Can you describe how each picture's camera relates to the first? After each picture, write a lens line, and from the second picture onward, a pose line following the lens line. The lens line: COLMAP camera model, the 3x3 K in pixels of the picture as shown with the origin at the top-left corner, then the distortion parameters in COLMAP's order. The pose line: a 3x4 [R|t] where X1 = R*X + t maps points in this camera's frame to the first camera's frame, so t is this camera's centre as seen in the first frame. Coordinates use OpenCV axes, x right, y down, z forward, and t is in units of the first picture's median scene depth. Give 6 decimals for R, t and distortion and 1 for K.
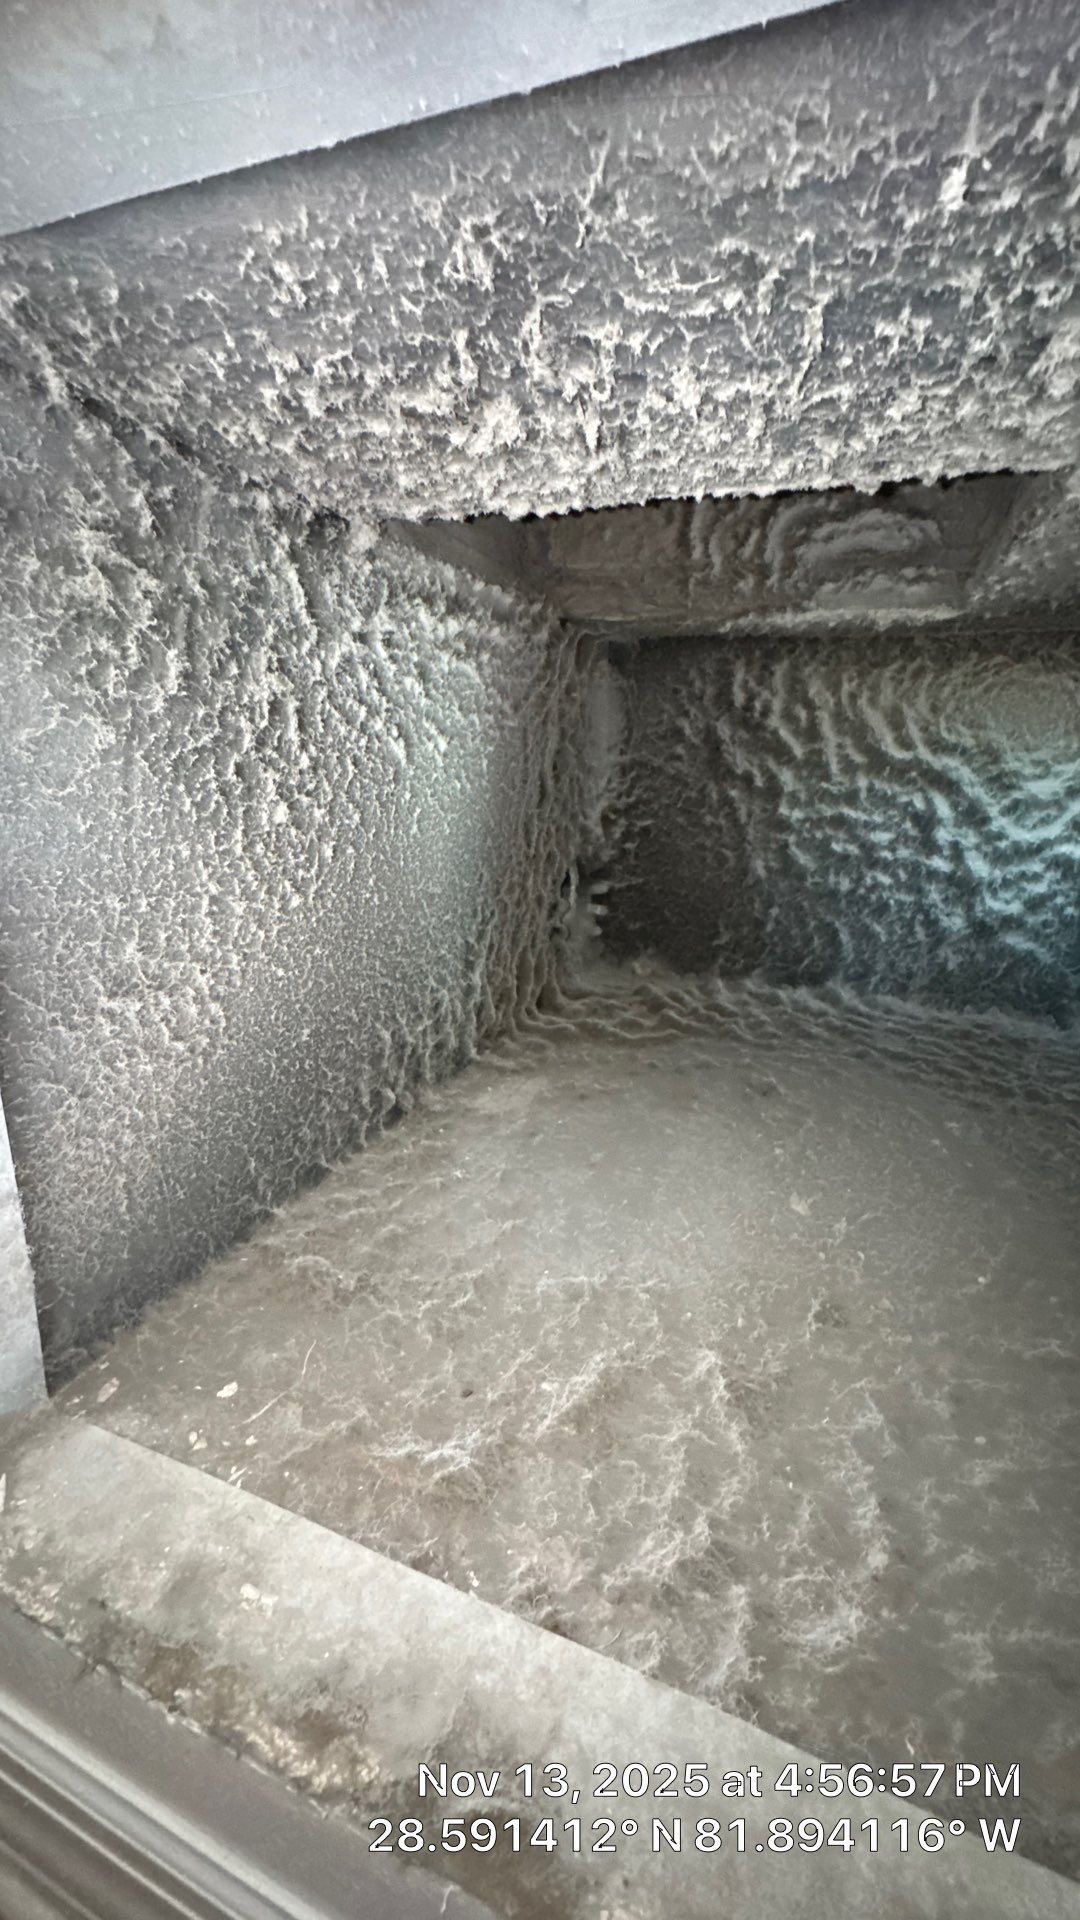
lens RADIAL K [[770.6, 0, 540.0], [0, 770.6, 960.0], [0, 0, 1]] dist [-0.003565, 0.000599]
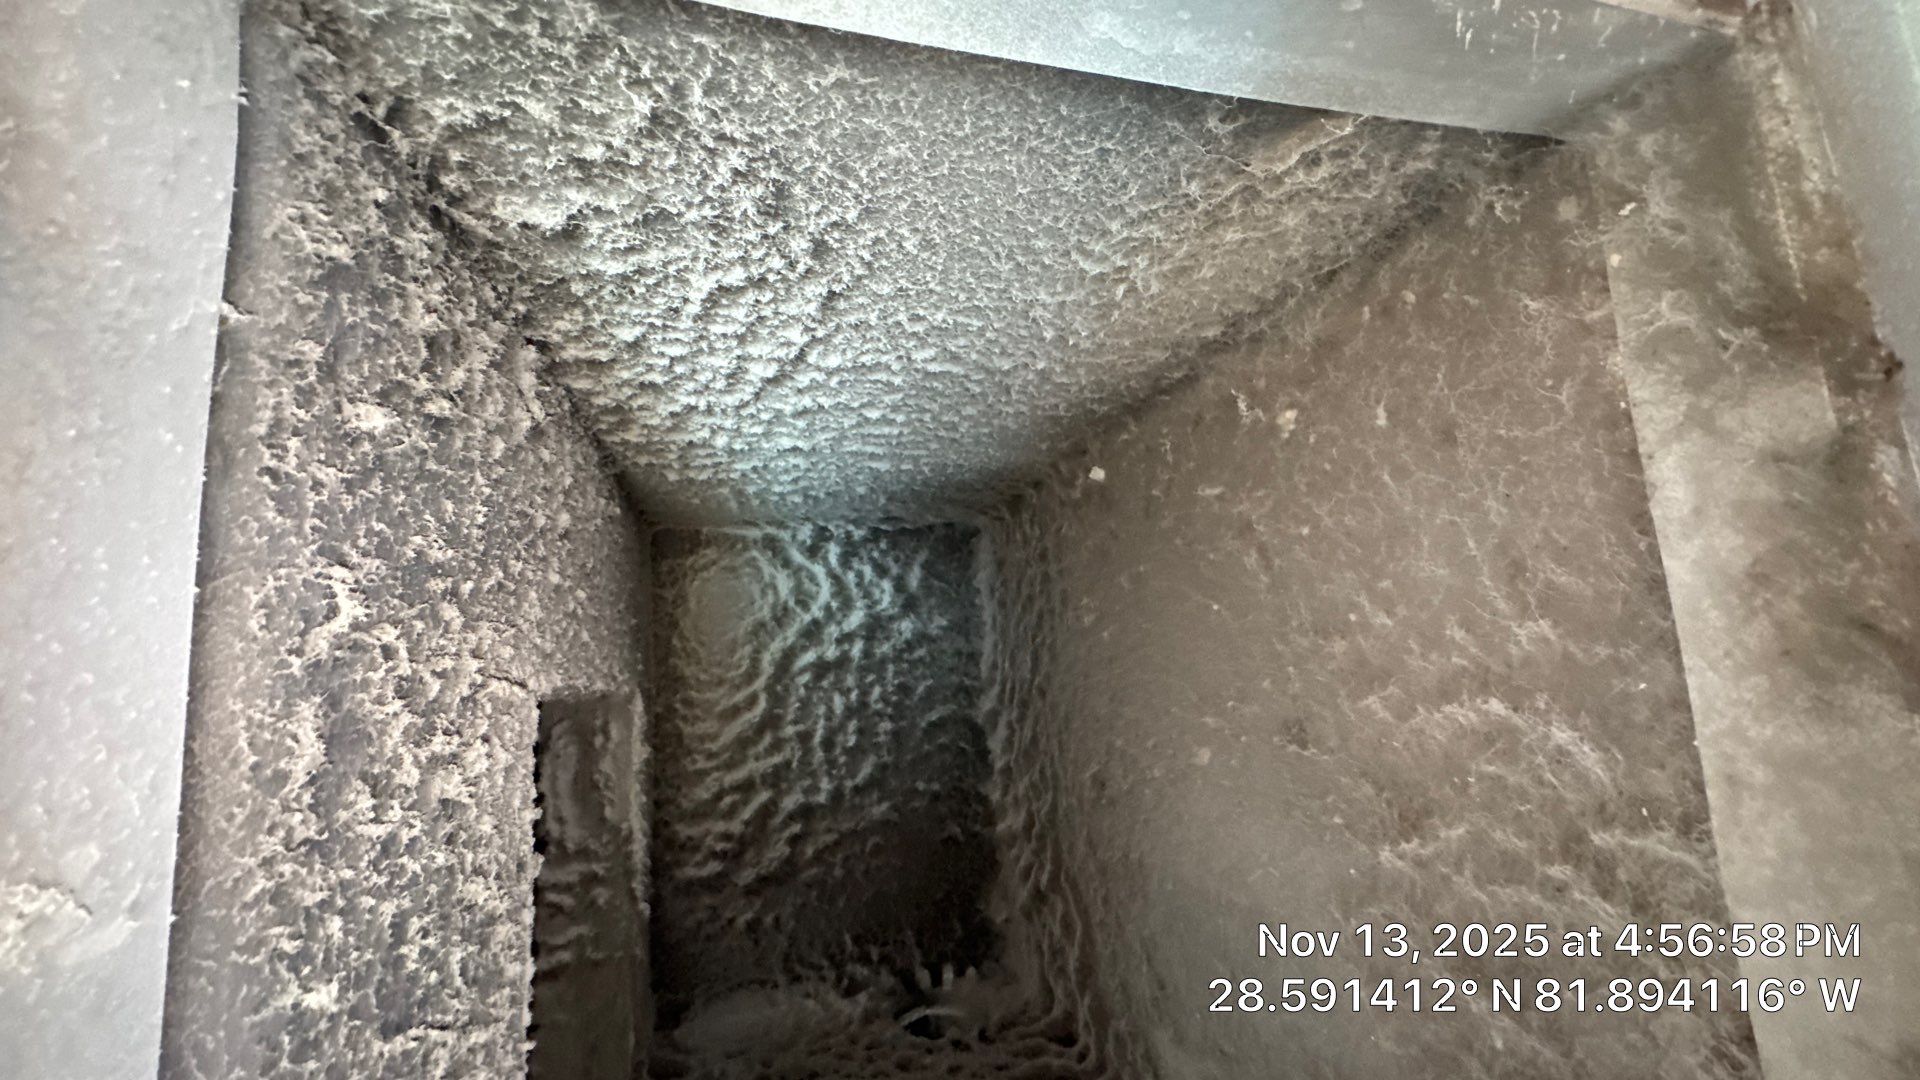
lens RADIAL K [[770.6, 0, 961.3], [0, 770.6, 543.3], [0, 0, 1]] dist [-0.003565, 0.000599]
pose [[-0.182683, -0.850280, 0.493610, 0.139413], [0.982141, -0.180813, 0.052021, -0.011548], [0.045018, 0.494298, 0.868126, -0.091652]]
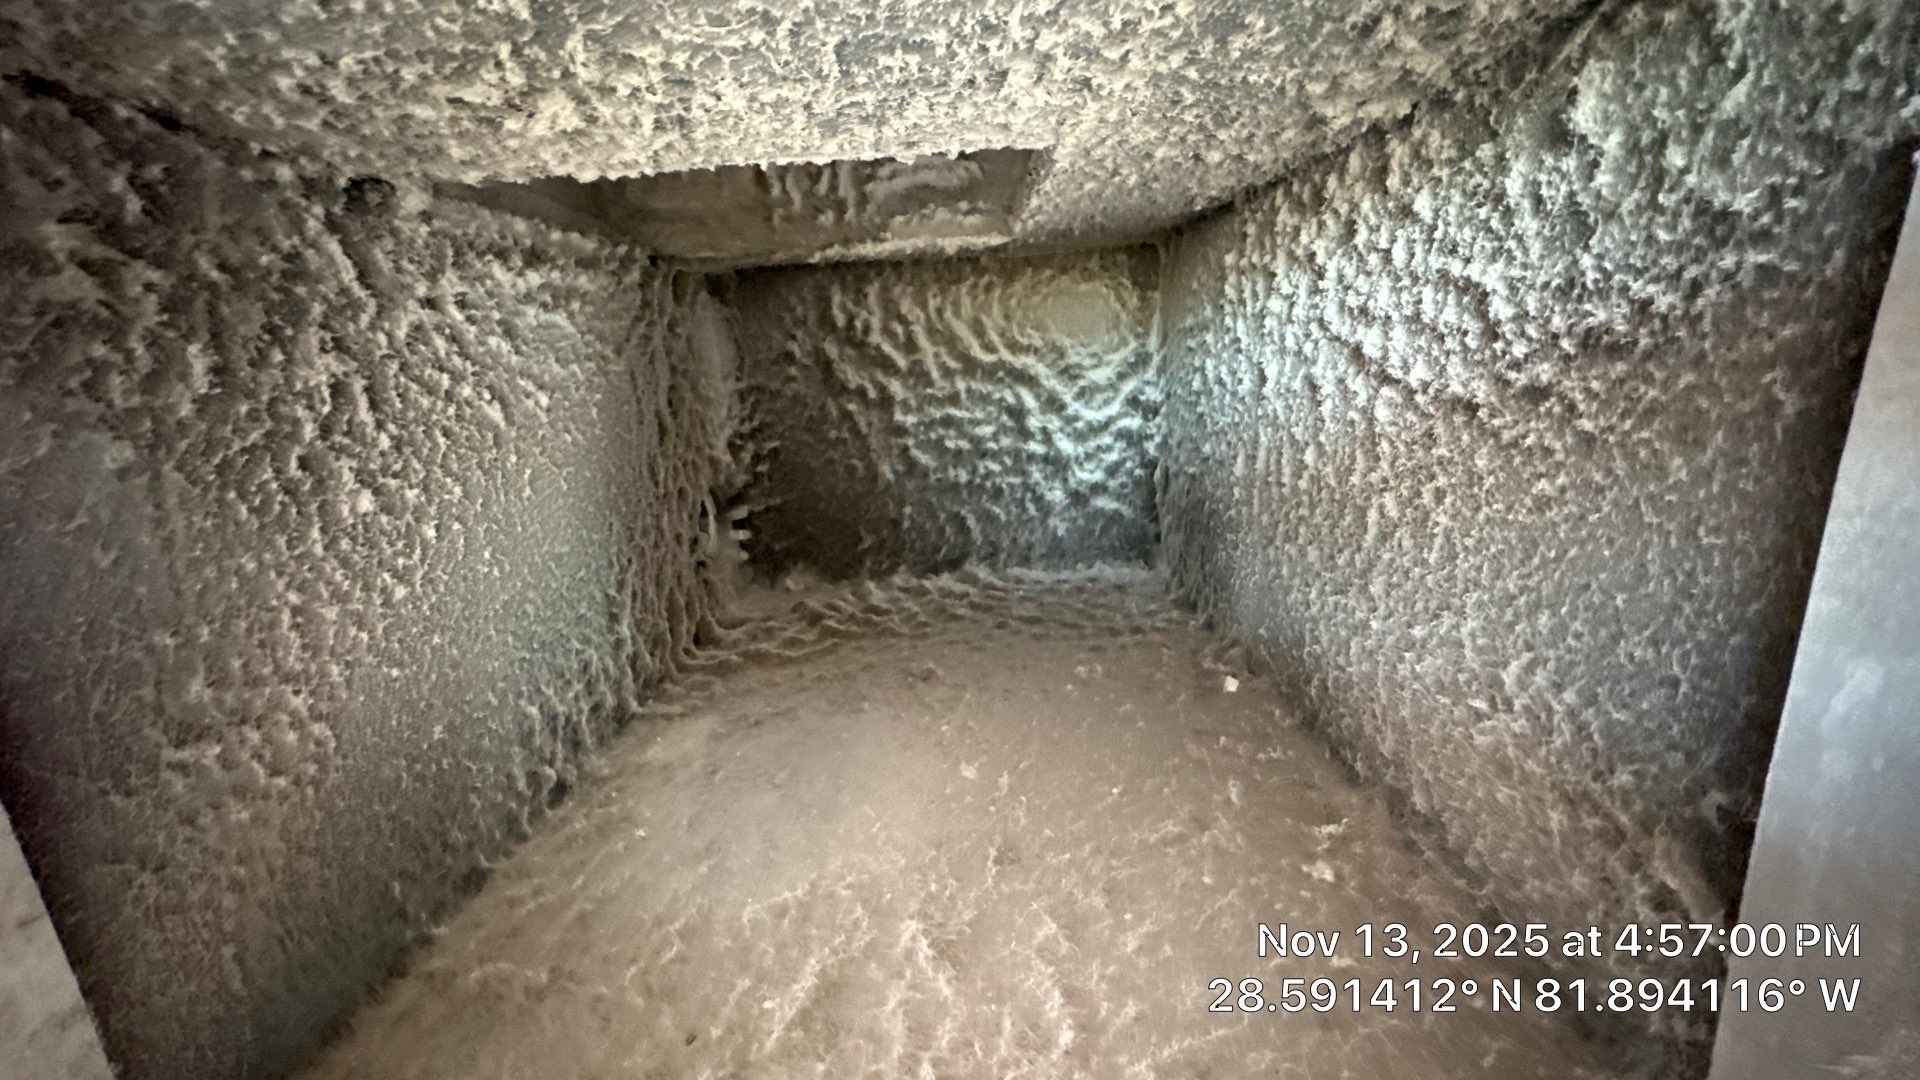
lens RADIAL K [[768.8, 0, 960.0], [0, 768.8, 540.0], [0, 0, 1]] dist [-0.003169, 0.000463]
pose [[0.926521, -0.169072, 0.336115, 0.004484], [0.179573, 0.983745, -0.000162, -0.017096], [-0.330624, 0.060507, 0.941821, -0.085600]]
